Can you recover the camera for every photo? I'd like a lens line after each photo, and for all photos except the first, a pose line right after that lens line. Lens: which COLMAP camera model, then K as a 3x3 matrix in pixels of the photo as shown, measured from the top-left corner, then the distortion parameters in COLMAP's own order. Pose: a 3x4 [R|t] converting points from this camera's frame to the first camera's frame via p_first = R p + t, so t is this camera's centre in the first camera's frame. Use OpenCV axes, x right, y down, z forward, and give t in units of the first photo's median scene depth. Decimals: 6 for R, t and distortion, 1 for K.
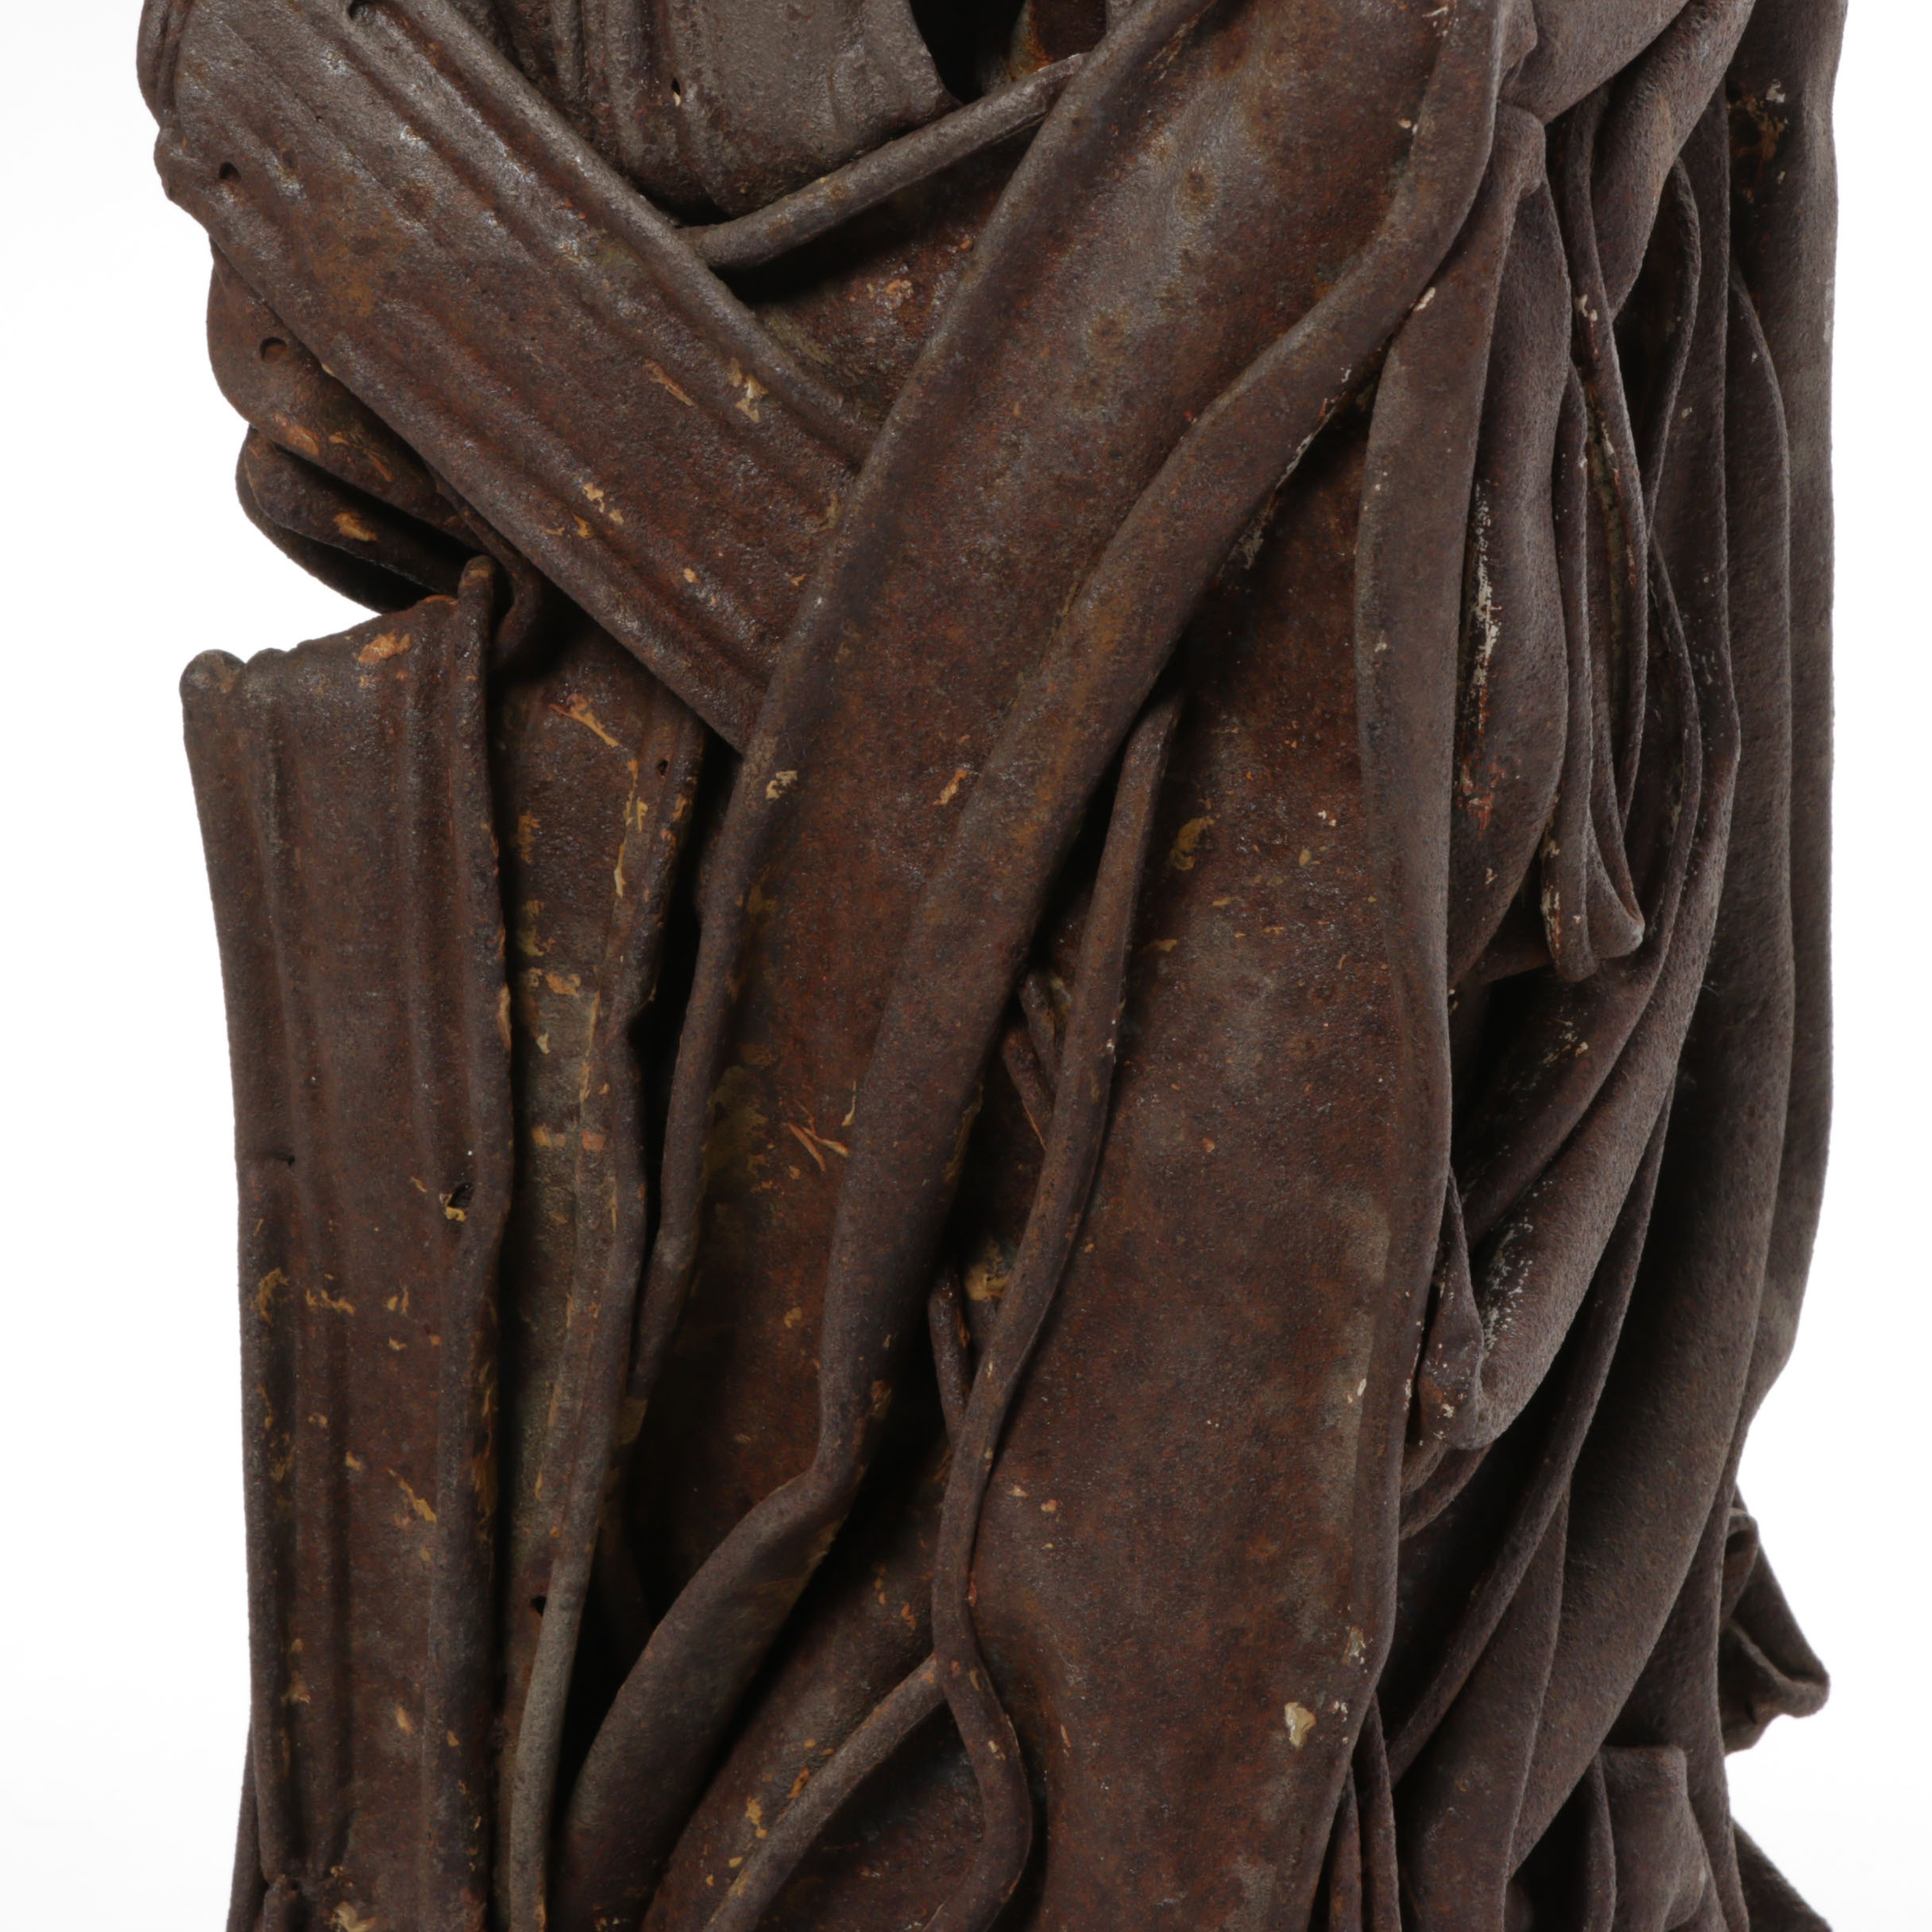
lens RADIAL K [[12008.8, 0, 986.1], [0, 12008.8, 998.3], [0, 0, 1]] dist [0.857048, 0.000000]
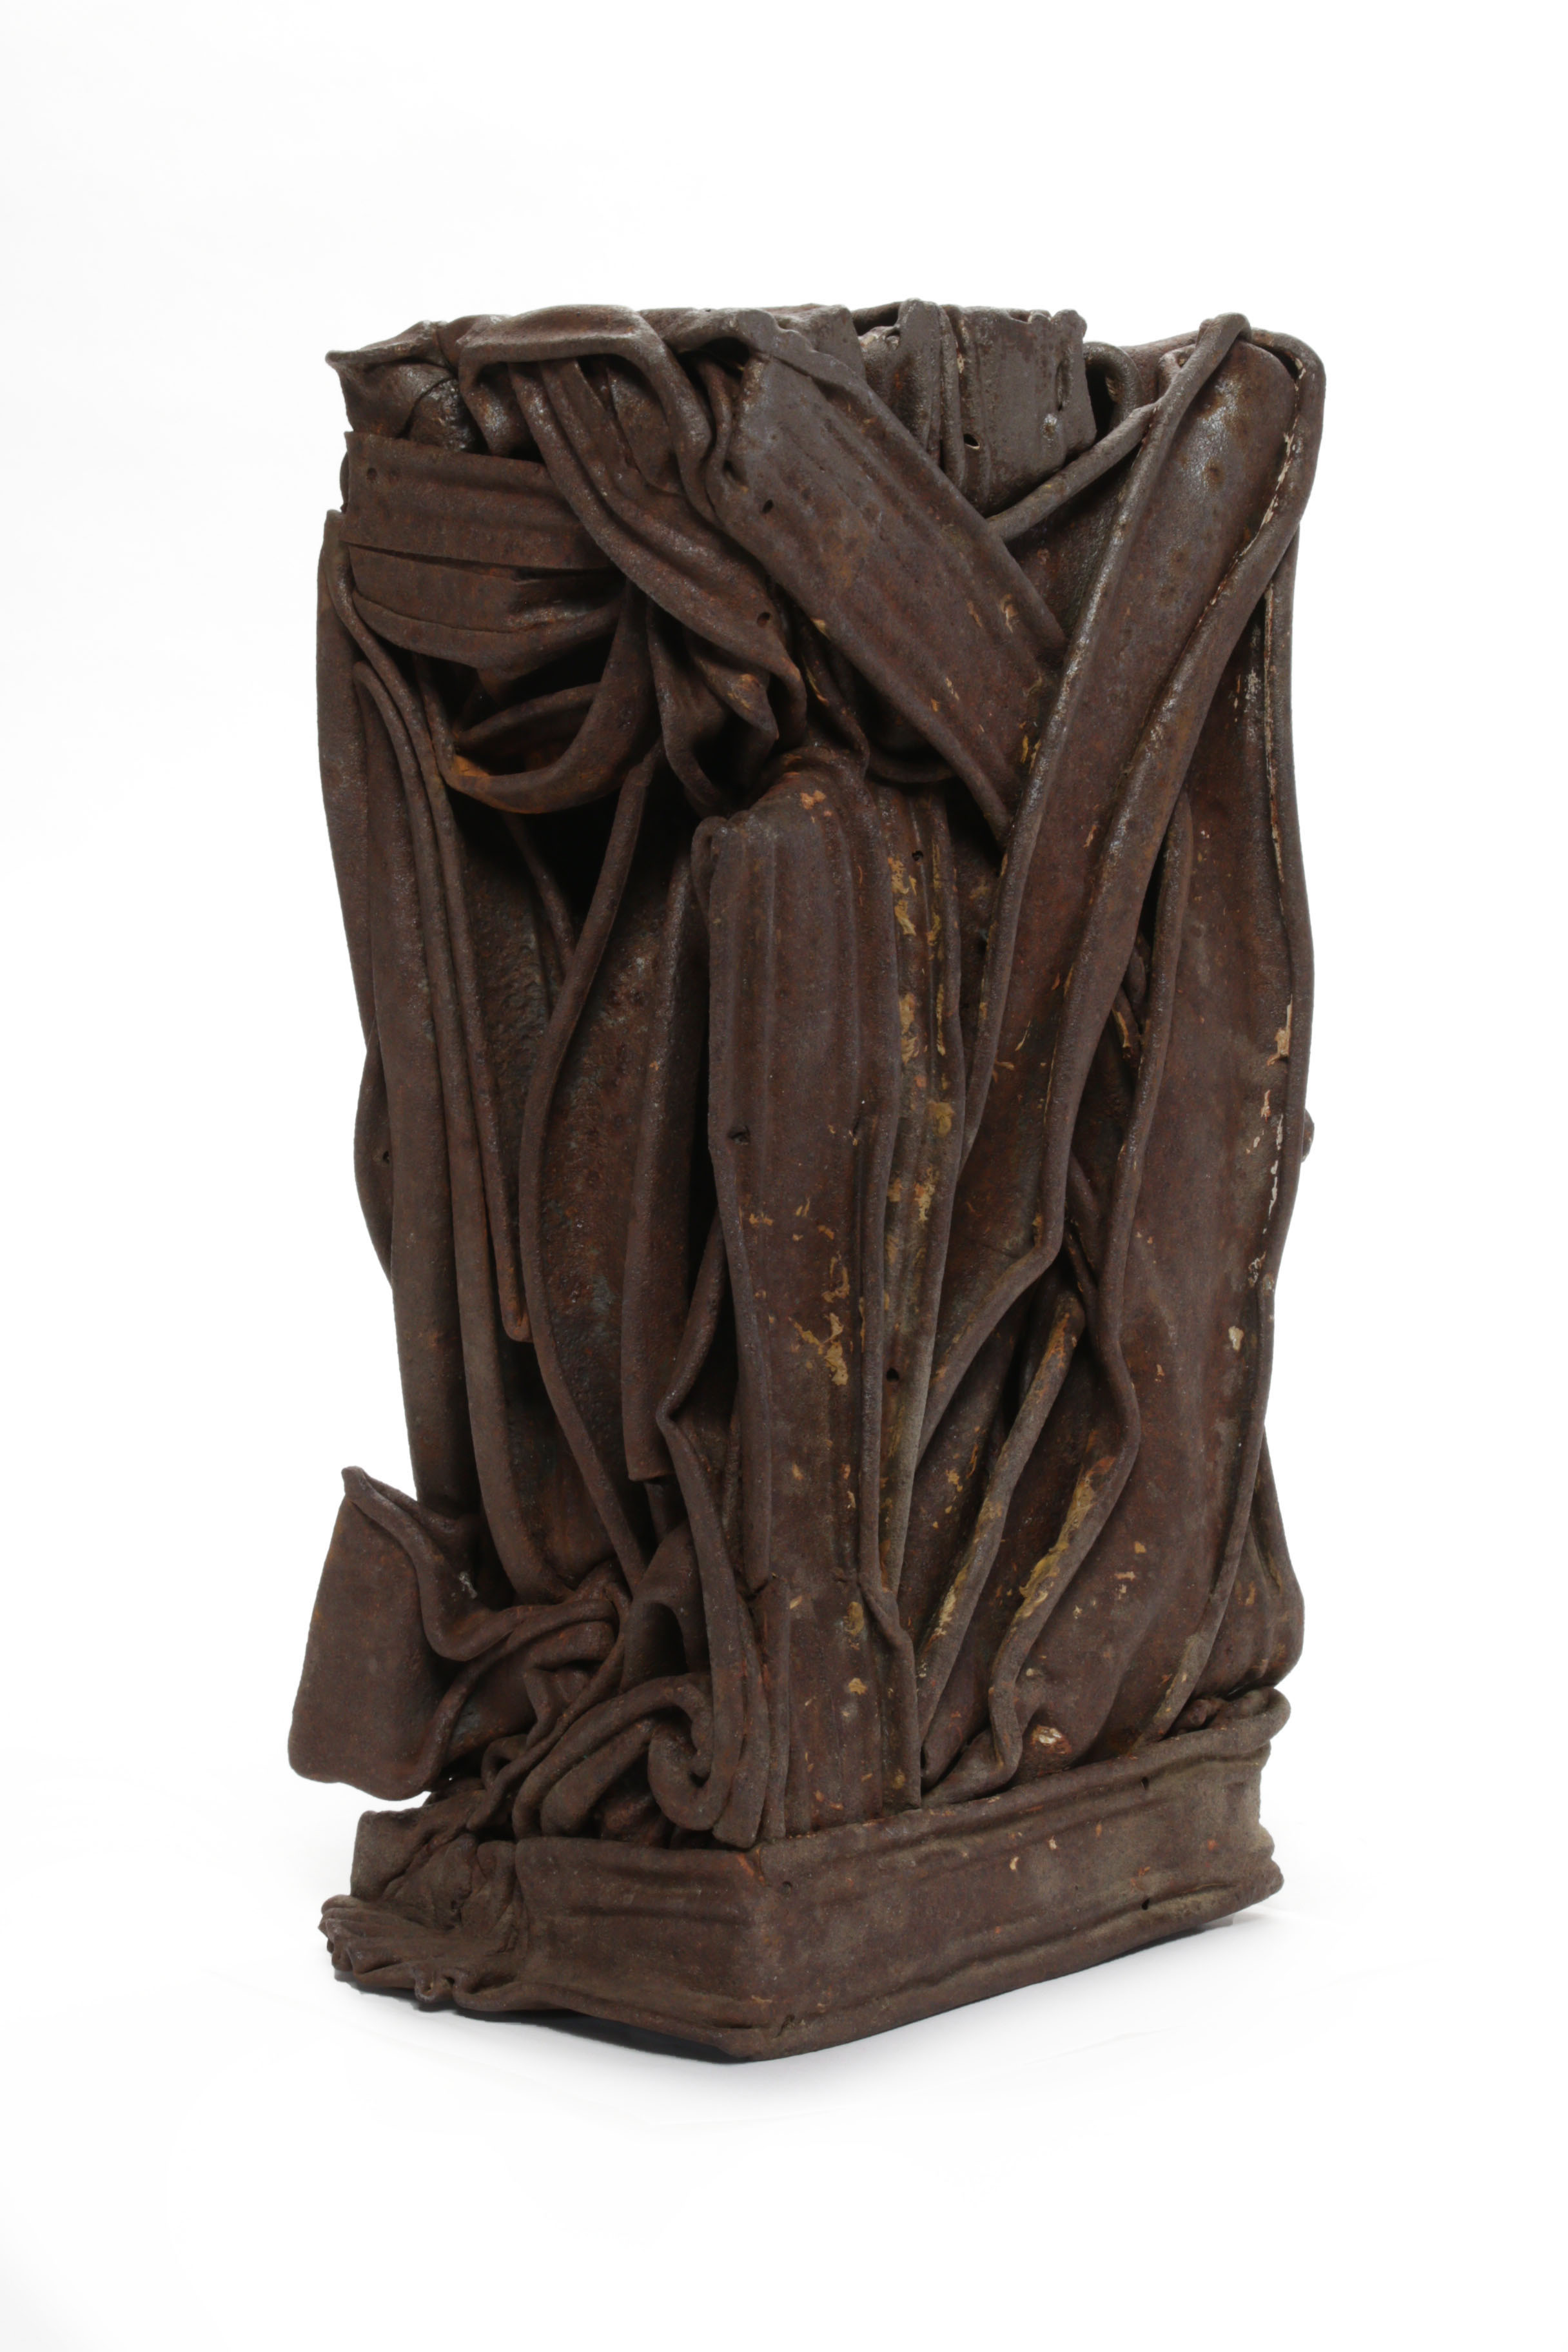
lens RADIAL K [[5563.3, 0, 774.6], [0, 5563.3, 1183.6], [0, 0, 1]] dist [0.286516, 0.000000]
pose [[0.392290, -0.102675, 0.914093, -0.763382], [0.212360, 0.977014, 0.018607, 0.007048], [-0.894993, 0.186817, 0.405077, 0.713669]]
